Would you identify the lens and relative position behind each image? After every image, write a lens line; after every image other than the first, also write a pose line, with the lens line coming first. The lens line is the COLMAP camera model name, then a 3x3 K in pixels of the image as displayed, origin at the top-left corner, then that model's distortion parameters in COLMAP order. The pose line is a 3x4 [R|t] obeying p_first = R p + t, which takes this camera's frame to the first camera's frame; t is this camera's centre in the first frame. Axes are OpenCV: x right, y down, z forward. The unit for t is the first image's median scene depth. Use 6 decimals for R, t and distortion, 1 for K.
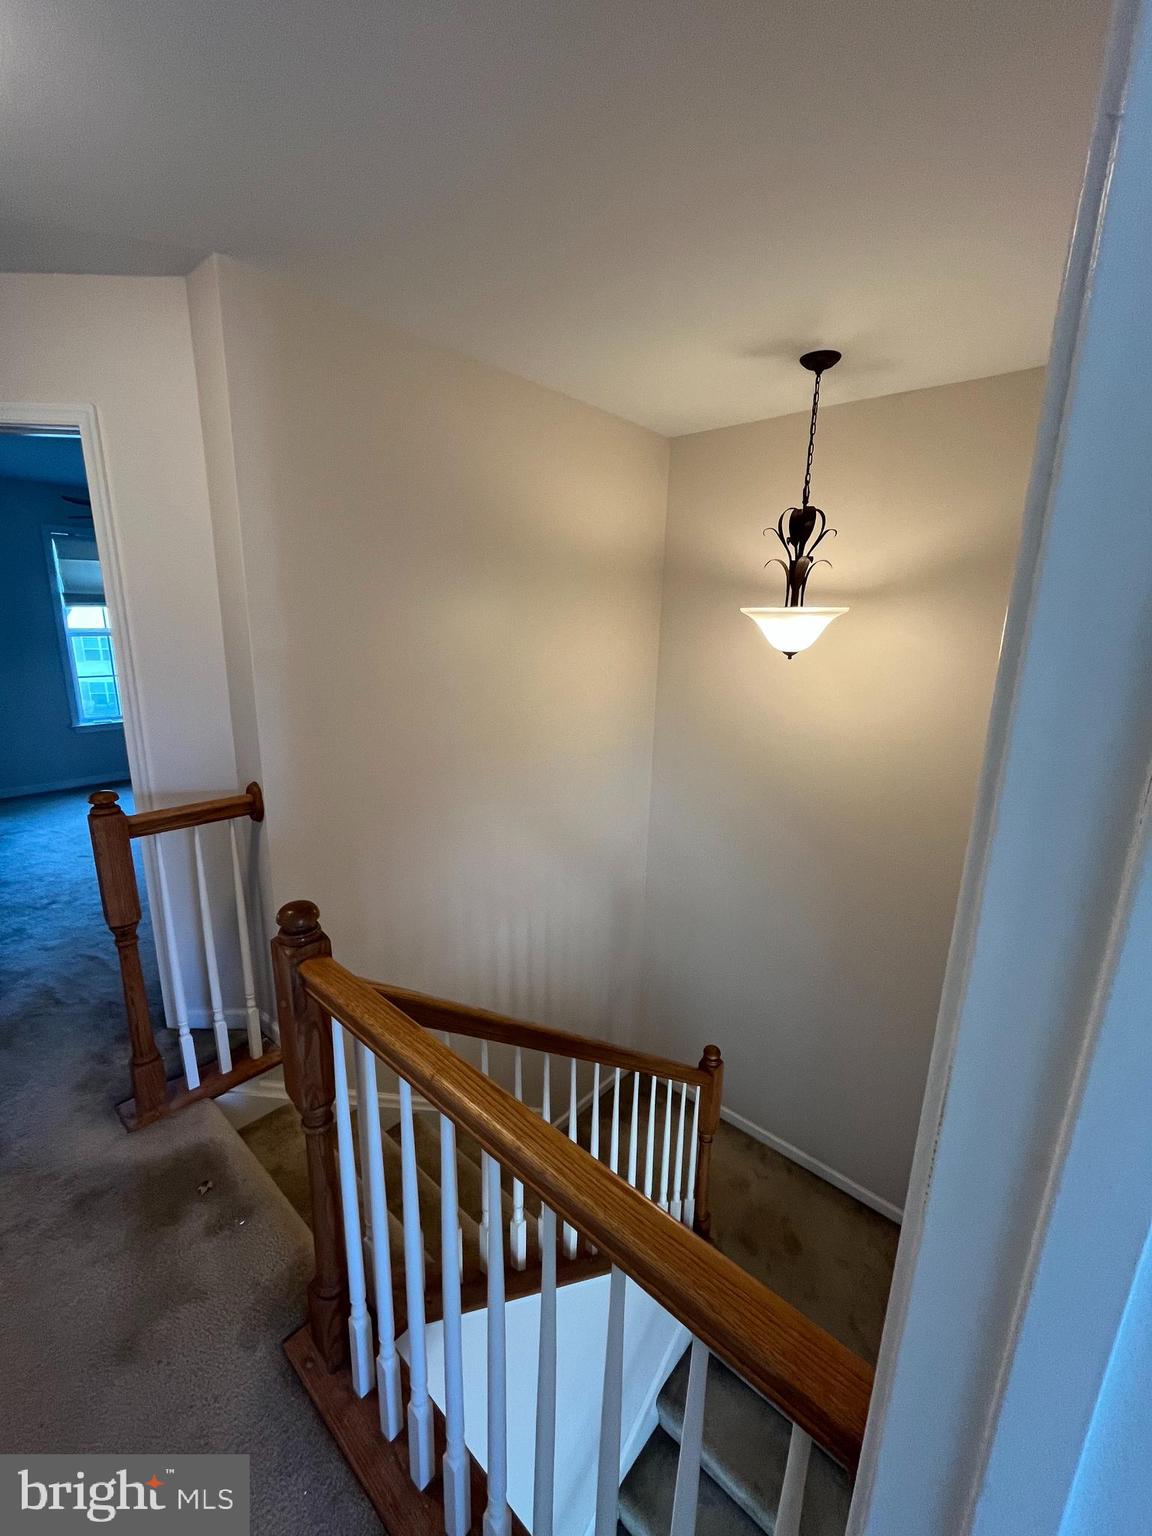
lens RADIAL K [[623.7, 0, 574.3], [0, 623.7, 772.0], [0, 0, 1]] dist [-0.002581, -0.000454]
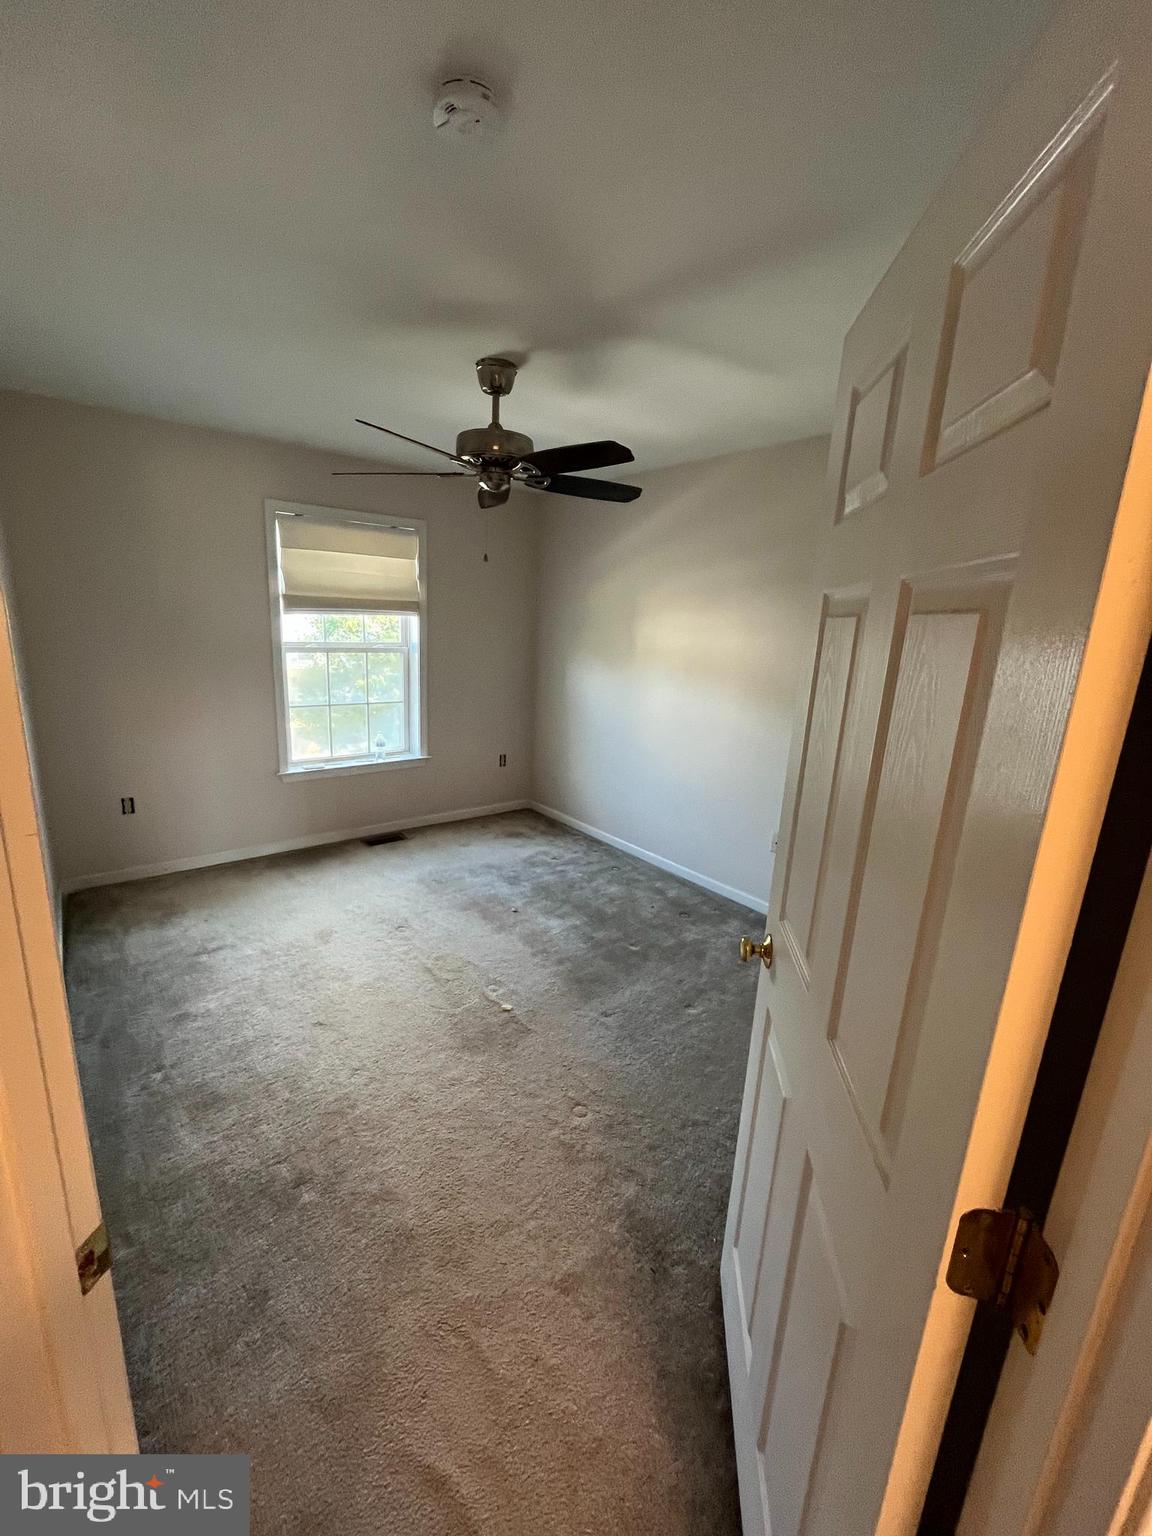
lens RADIAL K [[623.7, 0, 576.2], [0, 623.7, 765.1], [0, 0, 1]] dist [-0.002581, -0.000454]
pose [[0.987013, 0.062959, -0.147791, -0.363436], [-0.064367, 0.997915, -0.004758, -0.106398], [0.147183, 0.014209, 0.989007, 0.331390]]
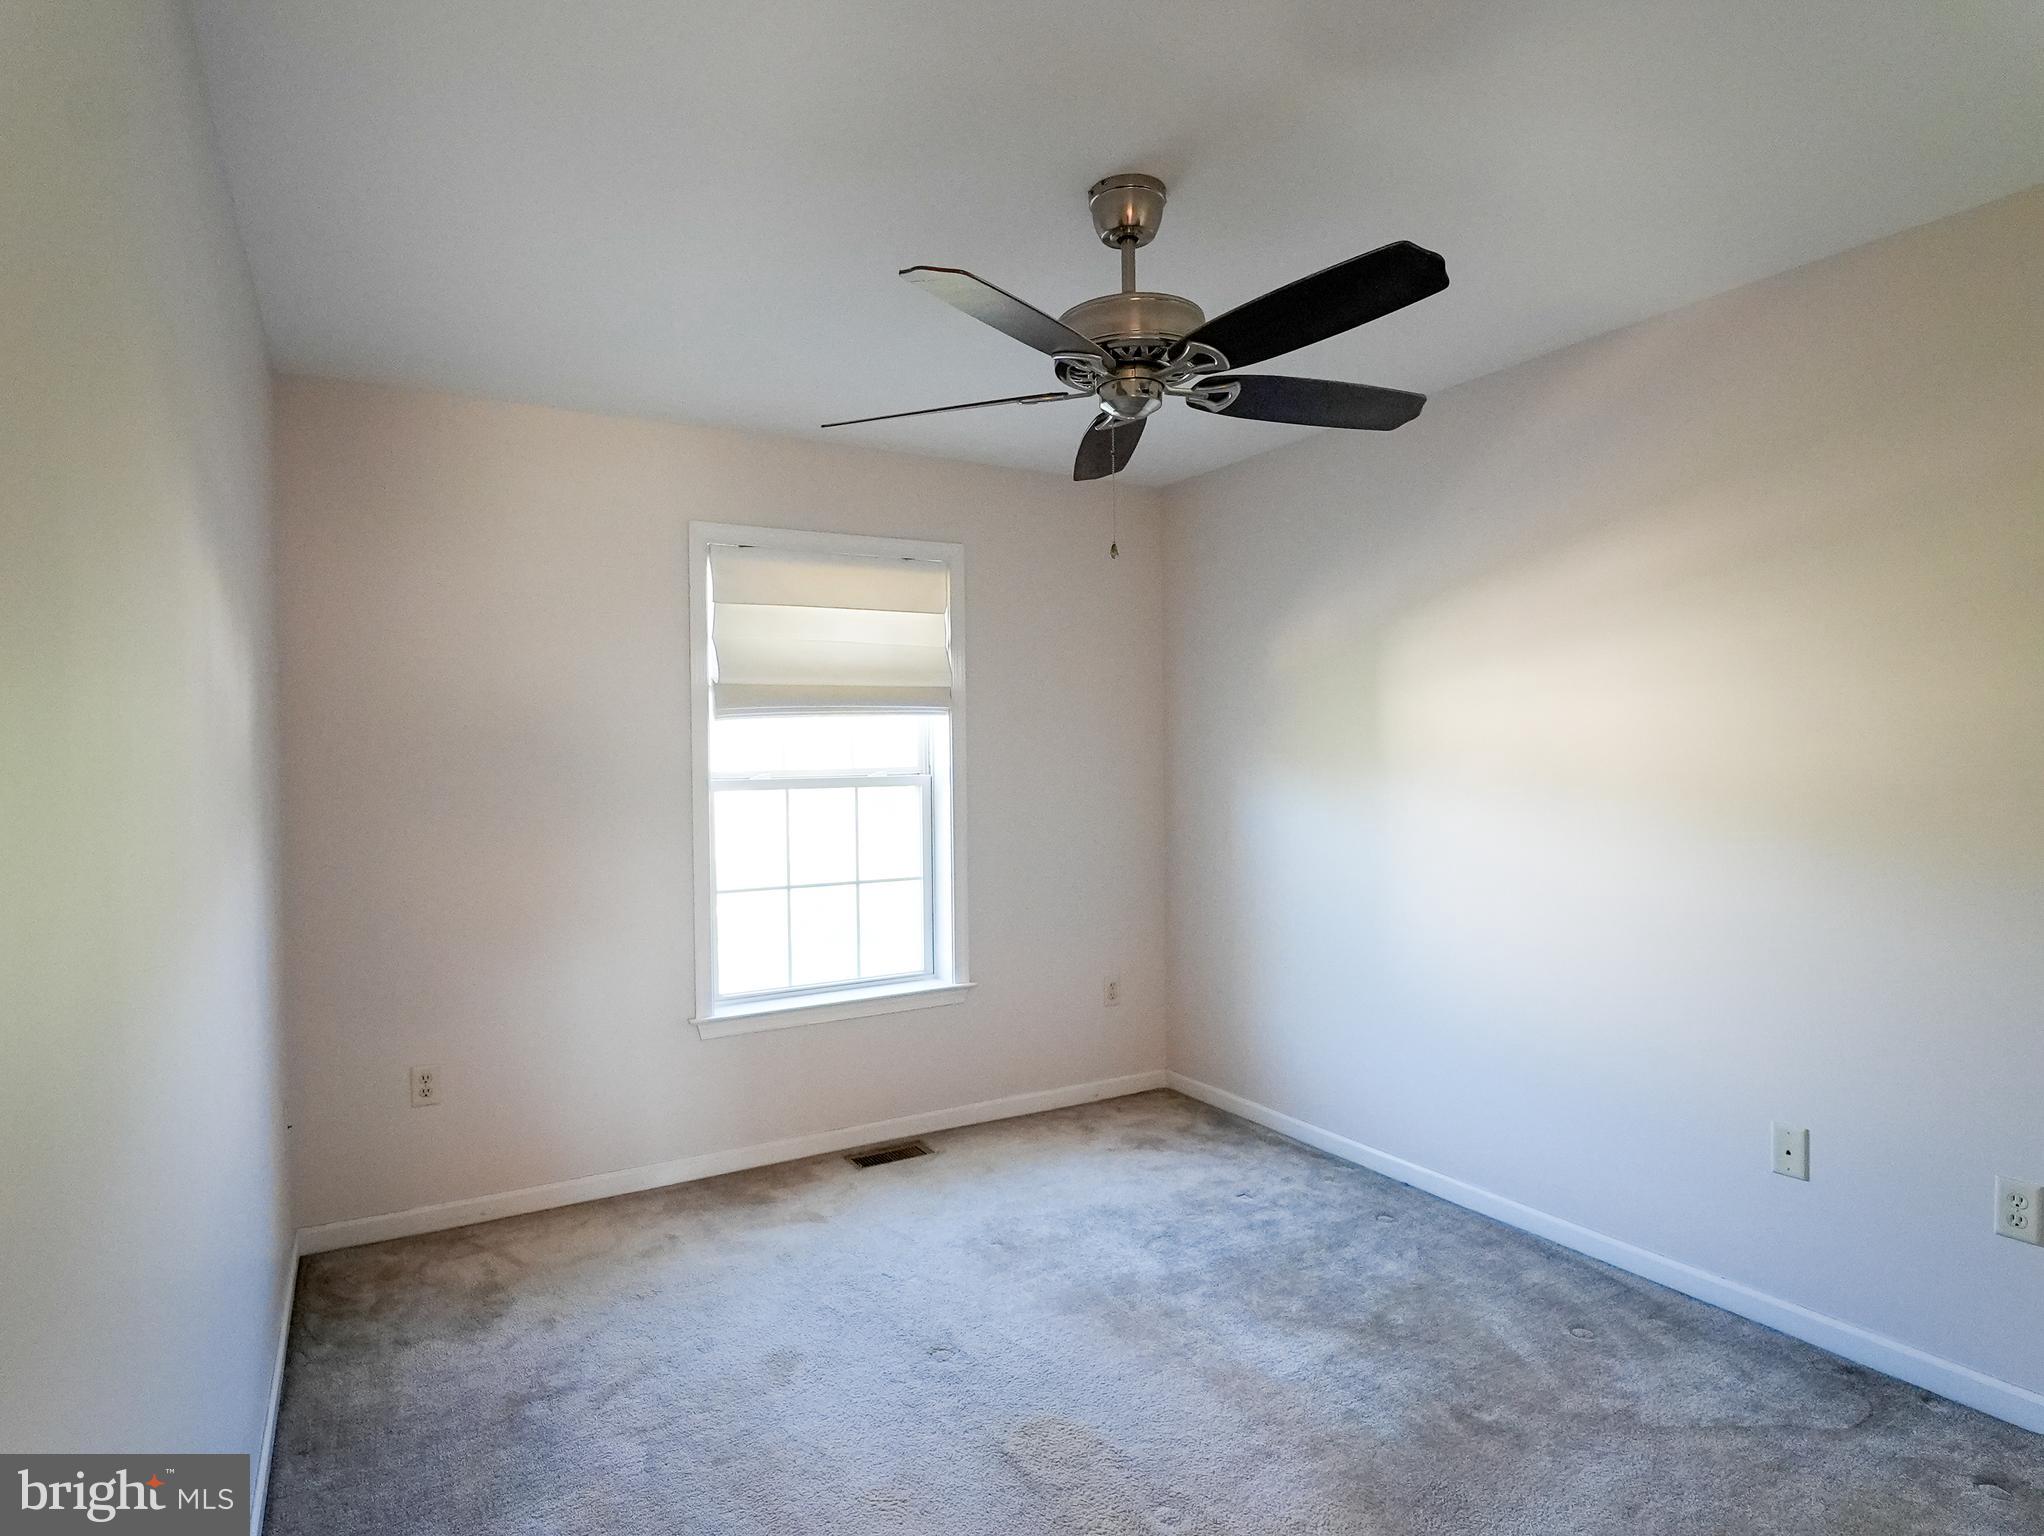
lens RADIAL K [[1139.3, 0, 1014.1], [0, 1139.3, 772.5], [0, 0, 1]] dist [-0.025797, 0.000660]
pose [[0.949189, -0.023284, -0.313845, -0.413310], [-0.043335, 0.978089, -0.203627, -0.091686], [0.311710, 0.206880, 0.927382, 0.396207]]
